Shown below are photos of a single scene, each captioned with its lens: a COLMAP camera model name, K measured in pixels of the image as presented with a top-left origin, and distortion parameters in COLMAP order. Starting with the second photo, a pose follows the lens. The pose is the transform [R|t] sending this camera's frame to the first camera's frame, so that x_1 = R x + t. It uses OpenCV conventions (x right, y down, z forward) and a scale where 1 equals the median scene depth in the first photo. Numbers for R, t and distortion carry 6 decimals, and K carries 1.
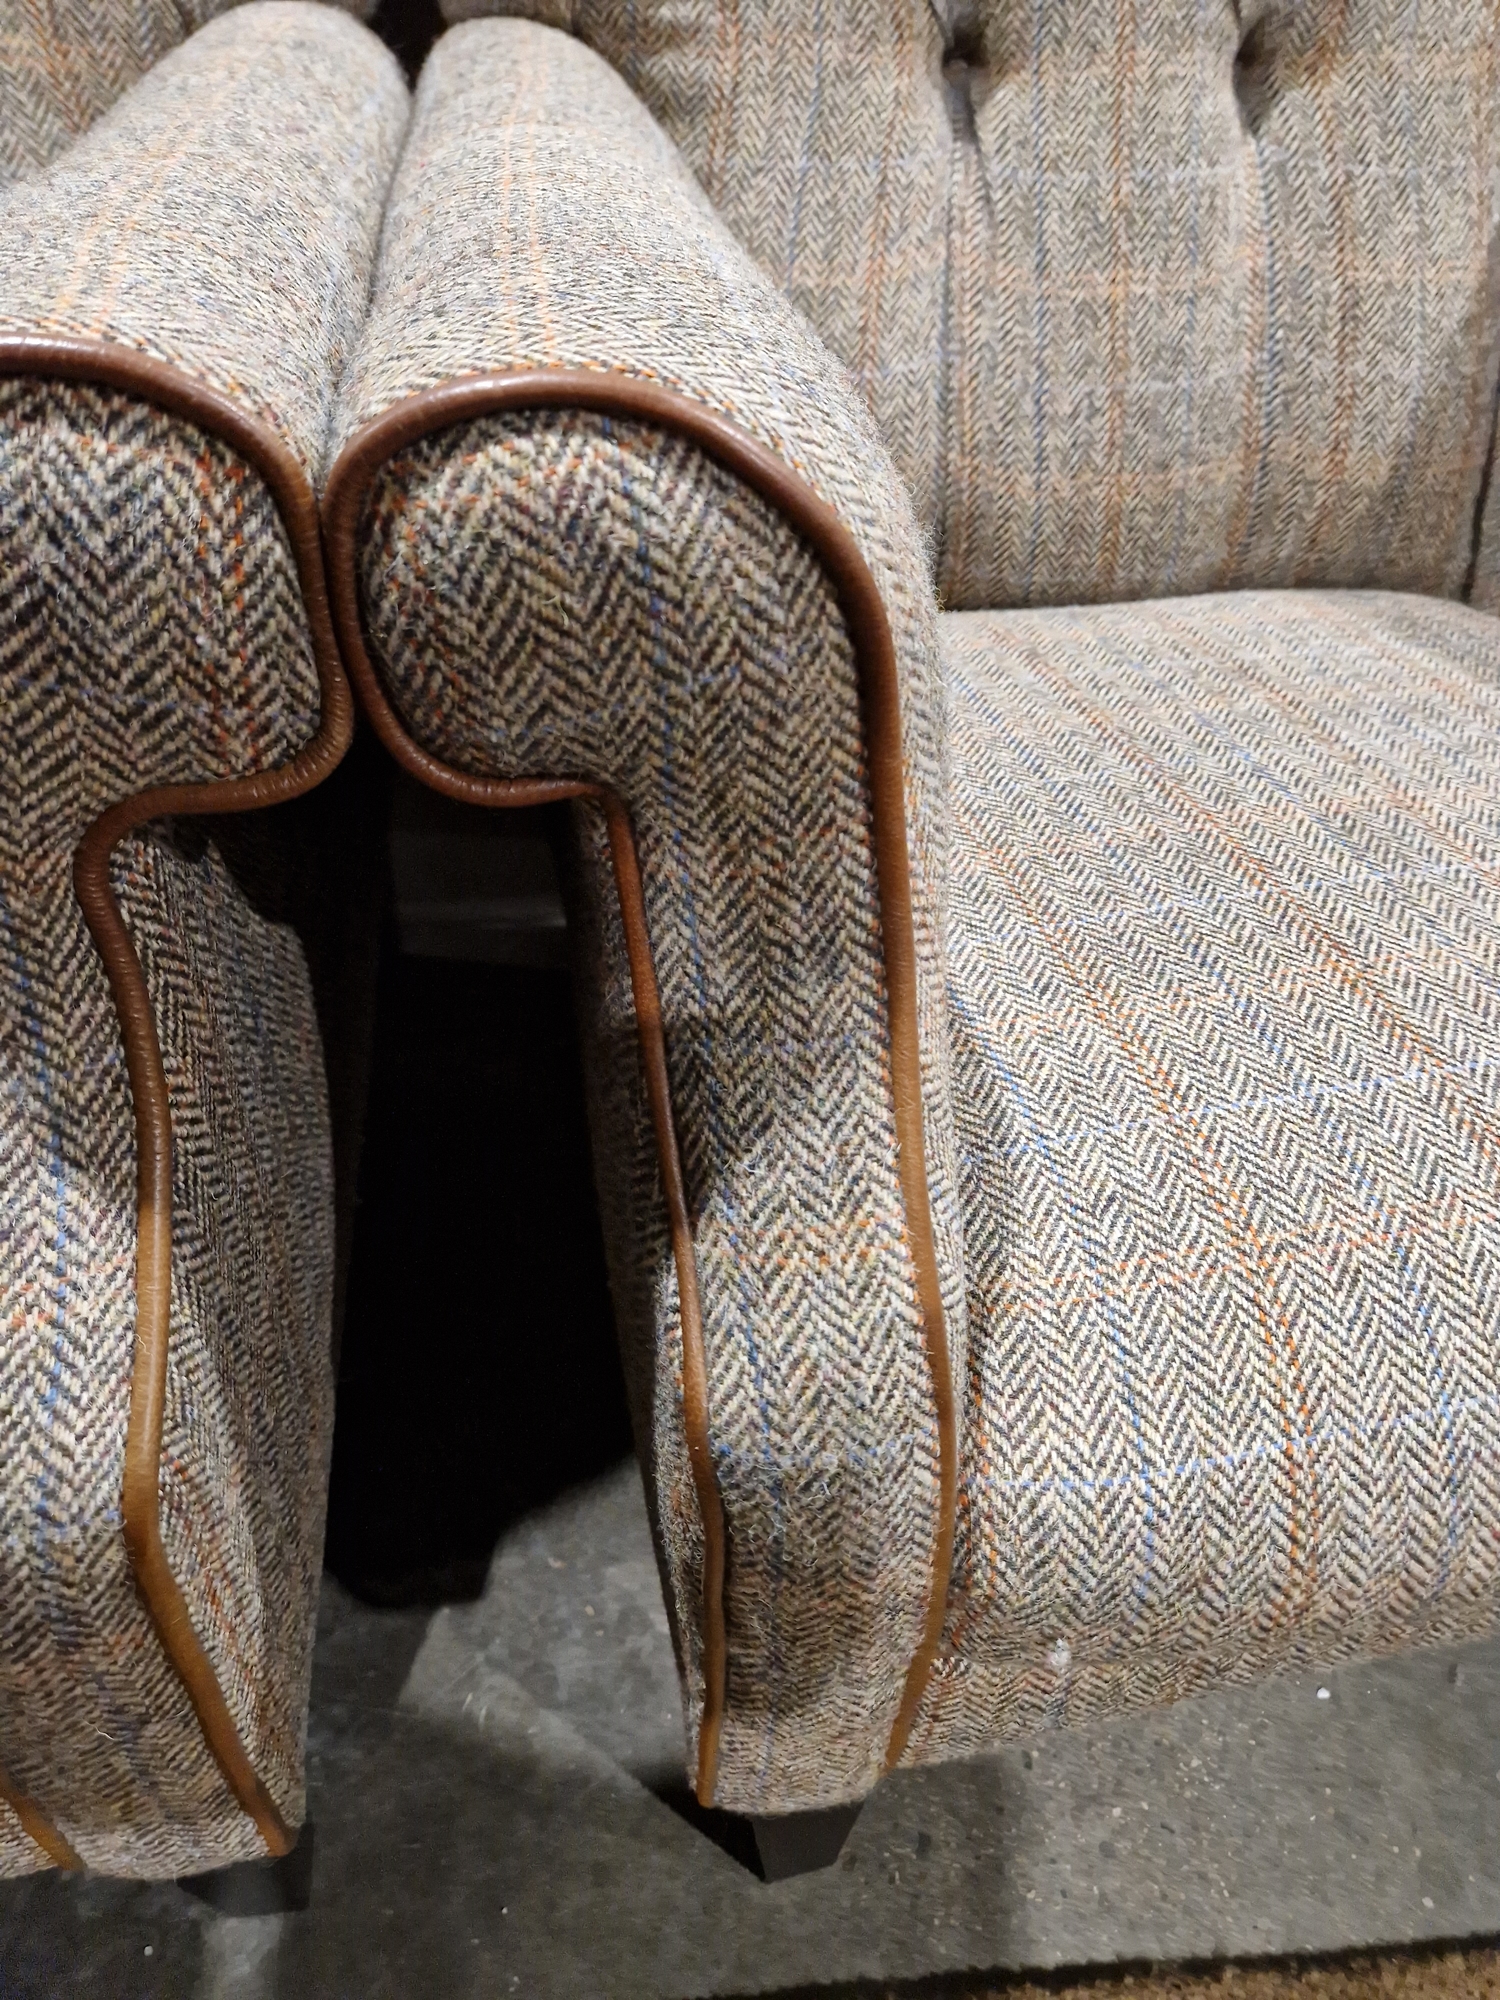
lens RADIAL K [[1370.4, 0, 745.2], [0, 1370.4, 964.8], [0, 0, 1]] dist [0.068224, -0.070229]
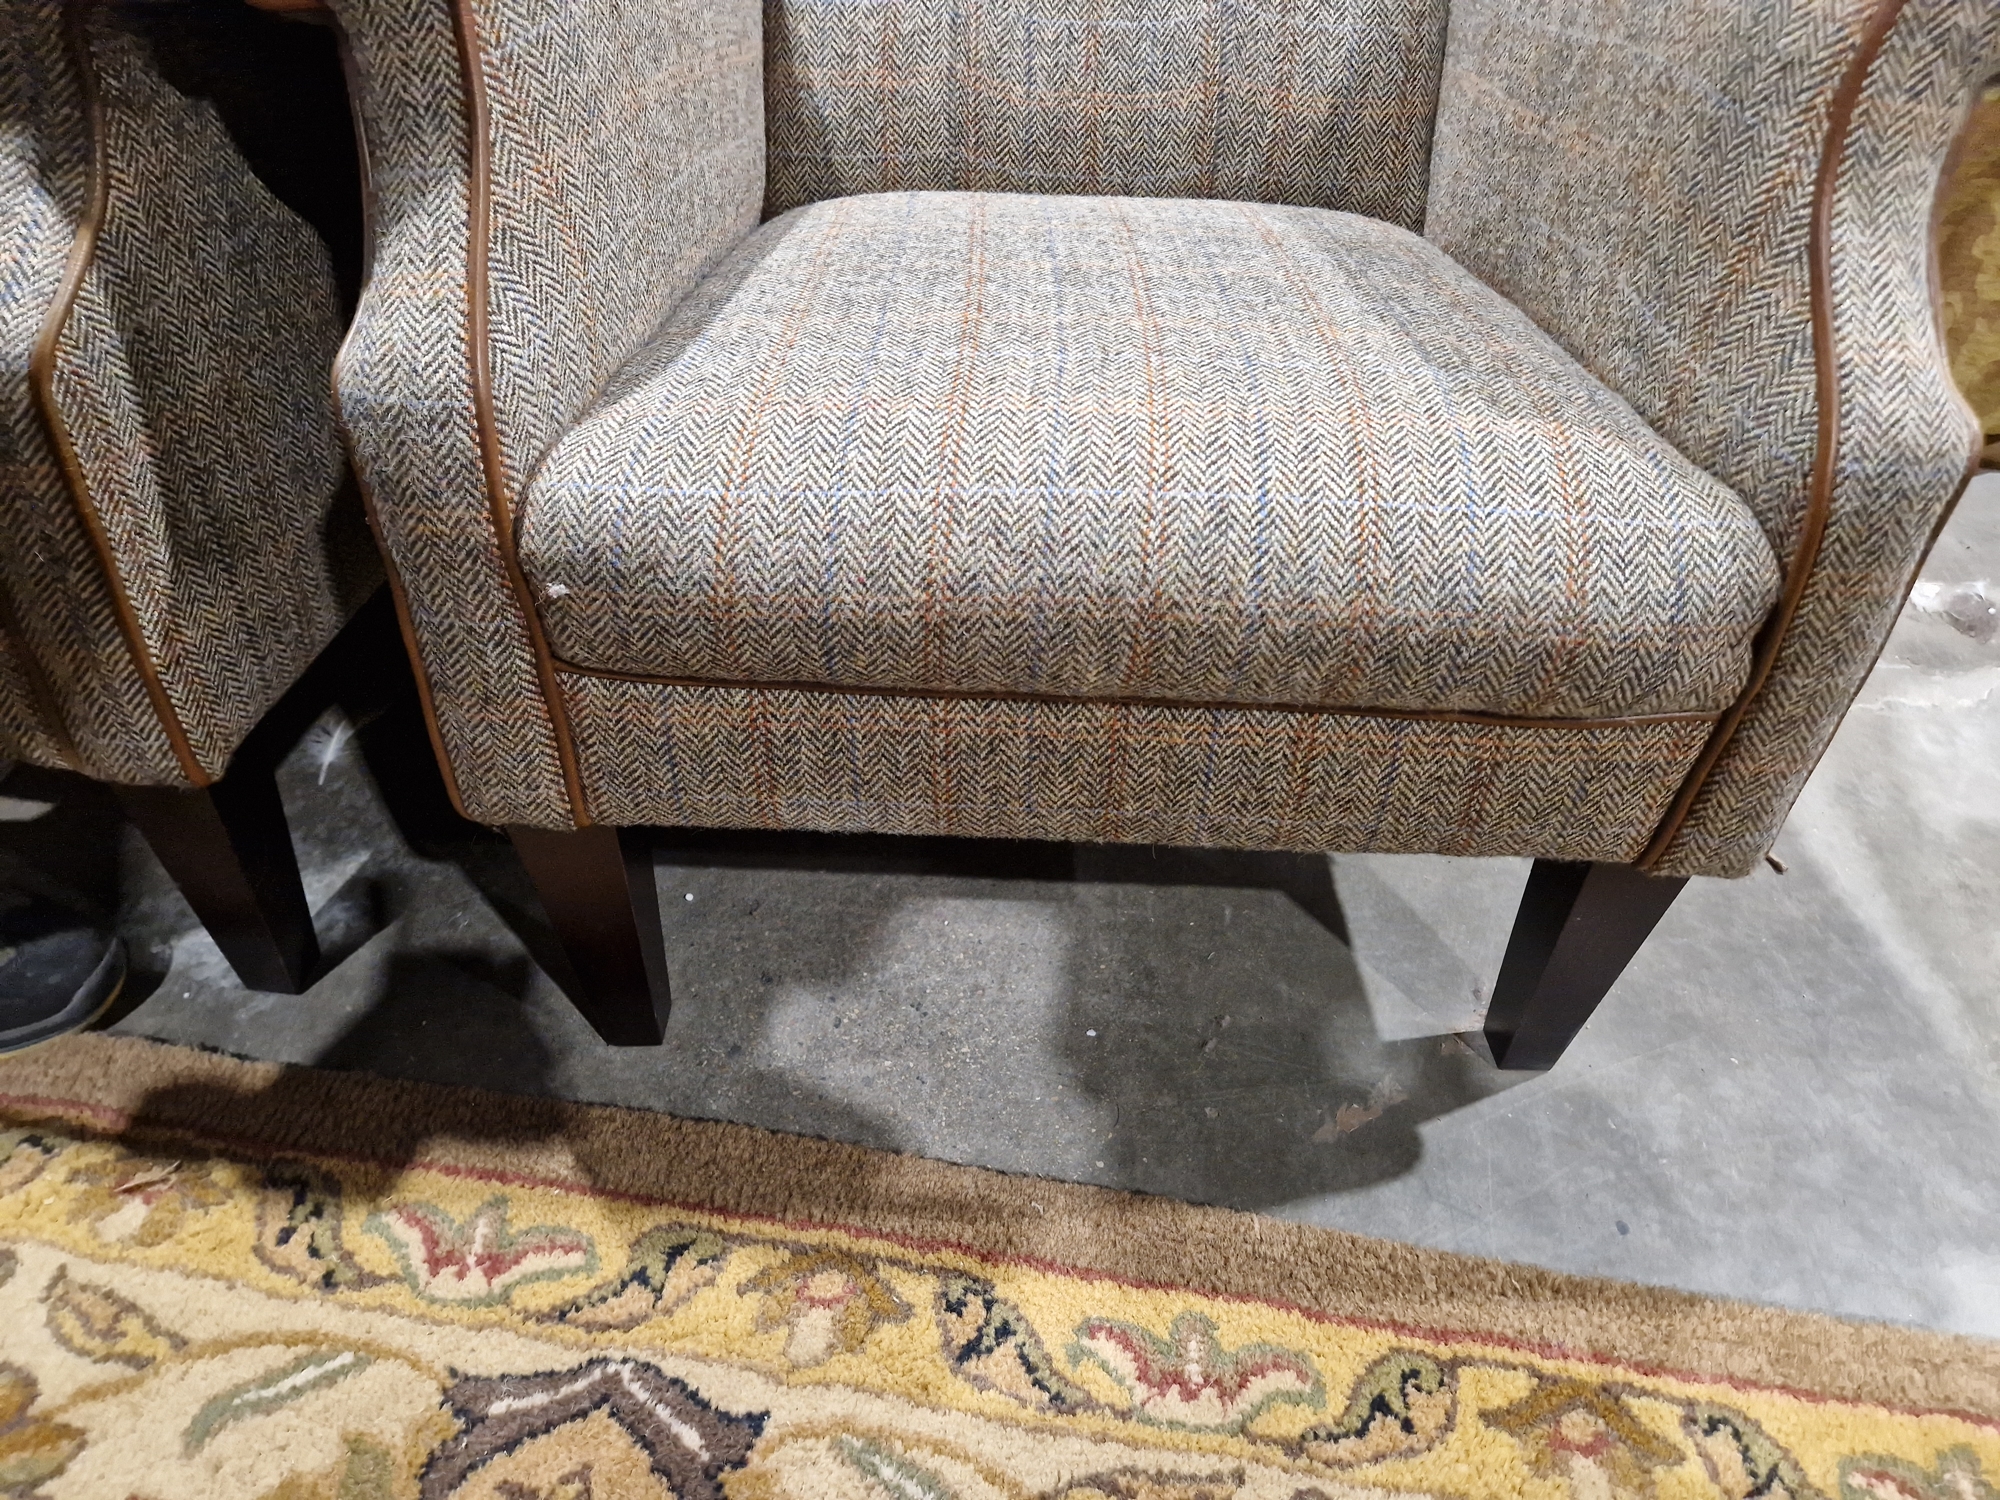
lens RADIAL K [[1344.9, 0, 988.1], [0, 1344.9, 726.0], [0, 0, 1]] dist [0.073981, -0.066614]
pose [[0.970902, 0.131110, -0.200399, 1.170537], [-0.146209, 0.987281, -0.062438, 0.753415], [0.189664, 0.089921, 0.977723, -0.492557]]
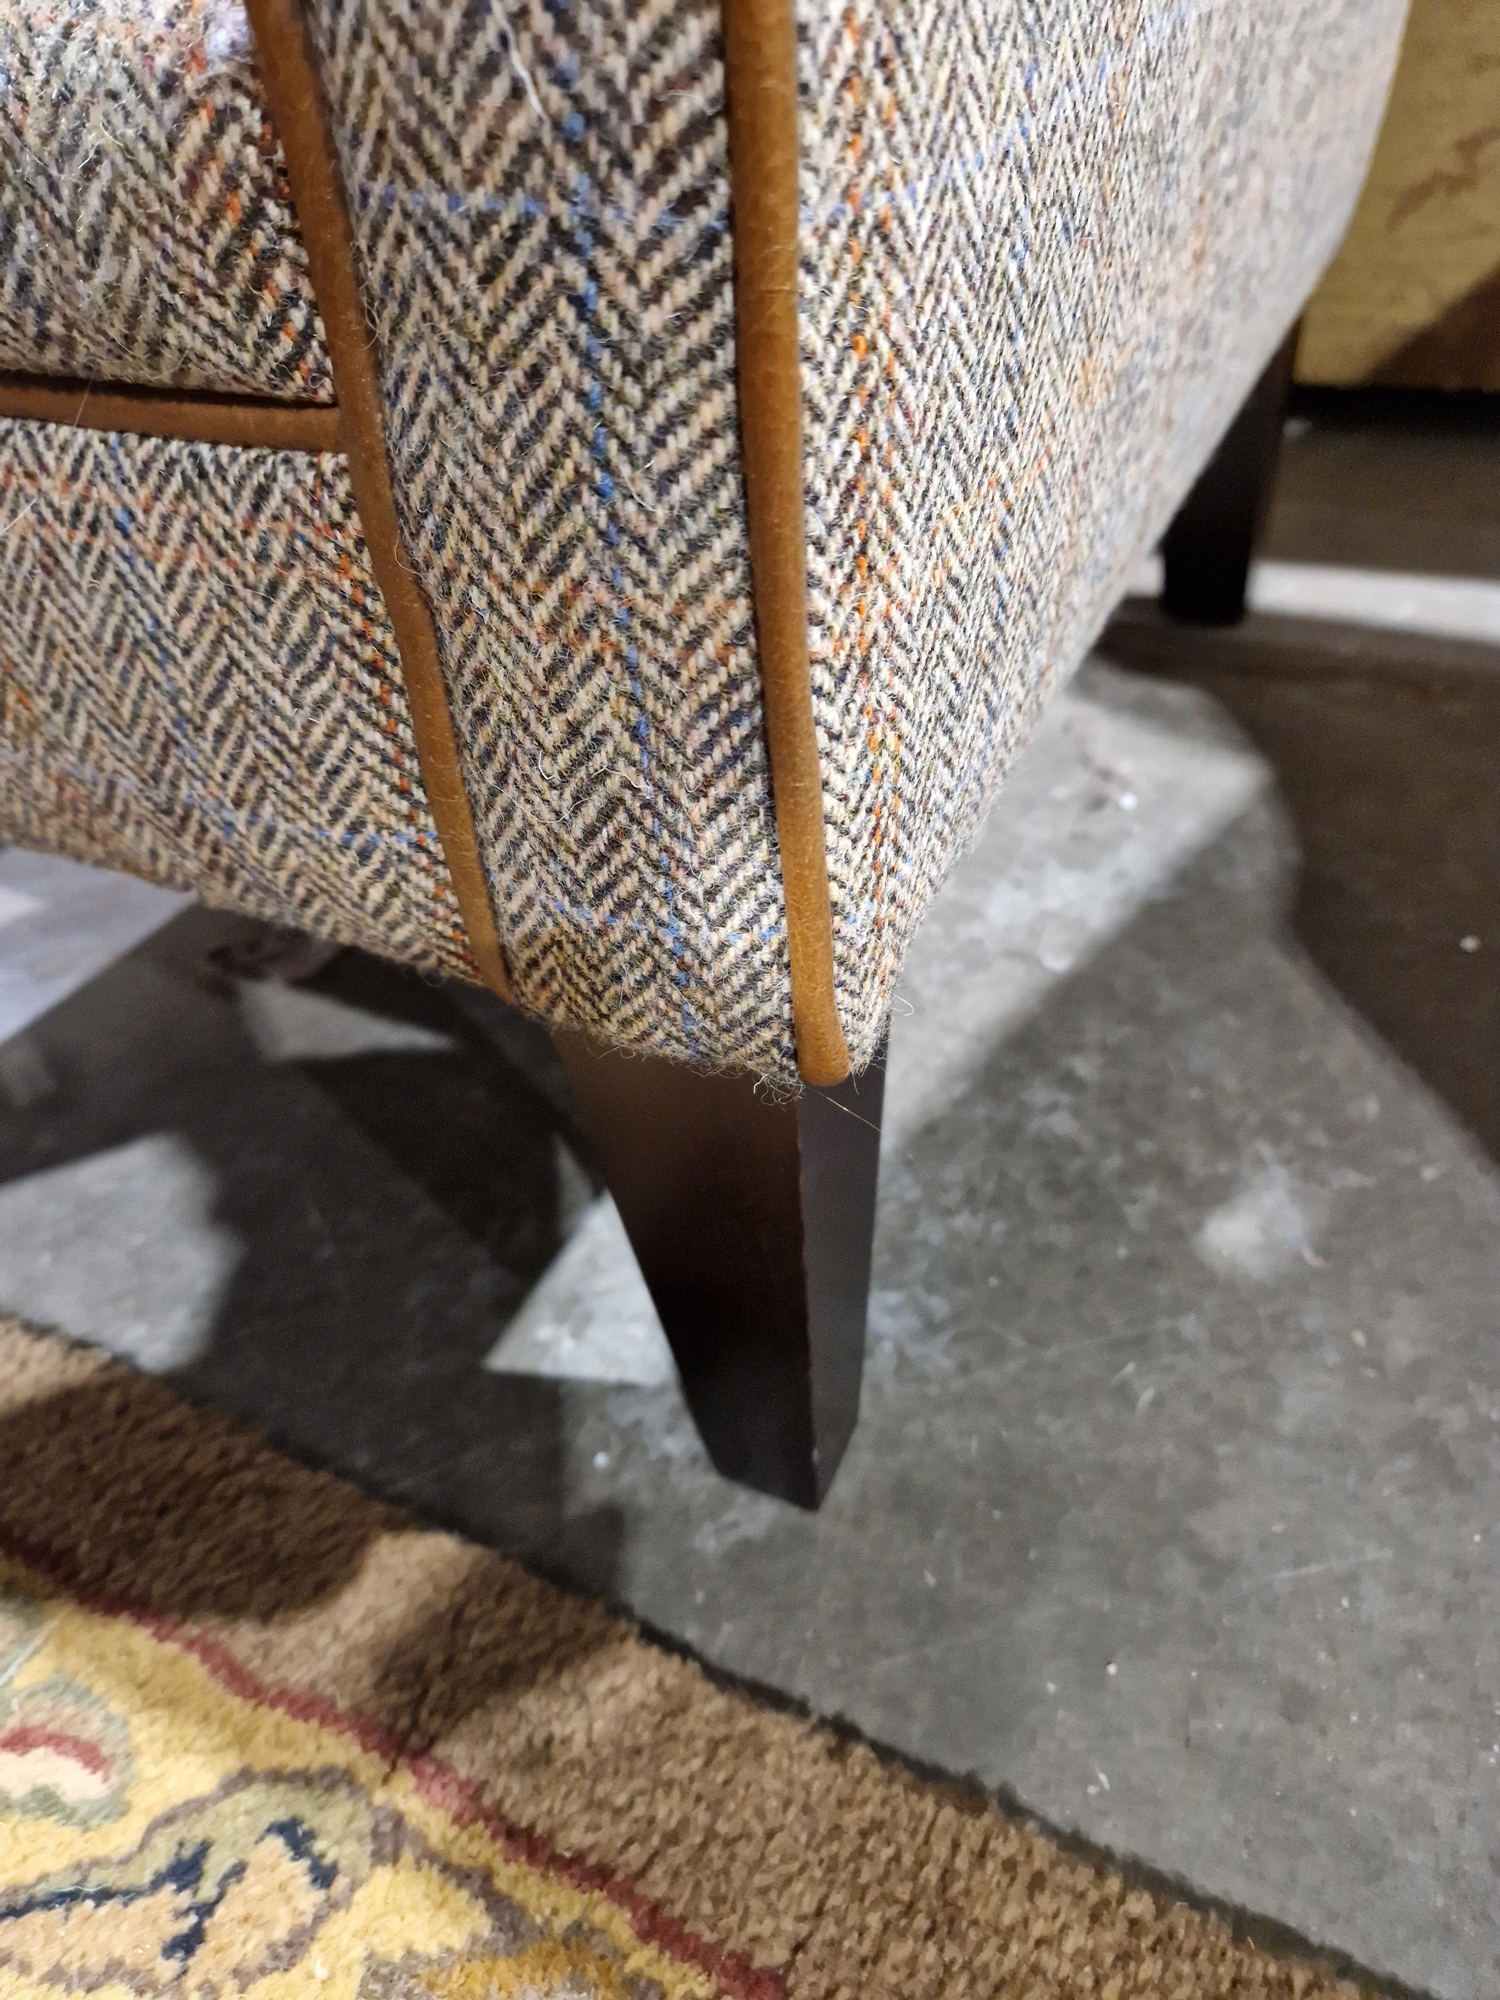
lens RADIAL K [[1359.2, 0, 801.0], [0, 1359.2, 988.2], [0, 0, 1]] dist [0.028941, -0.035852]
pose [[0.844874, 0.241783, -0.477210, -0.144615], [-0.271292, 0.962469, 0.007338, 0.843900], [0.461074, 0.123264, 0.878759, 0.767804]]
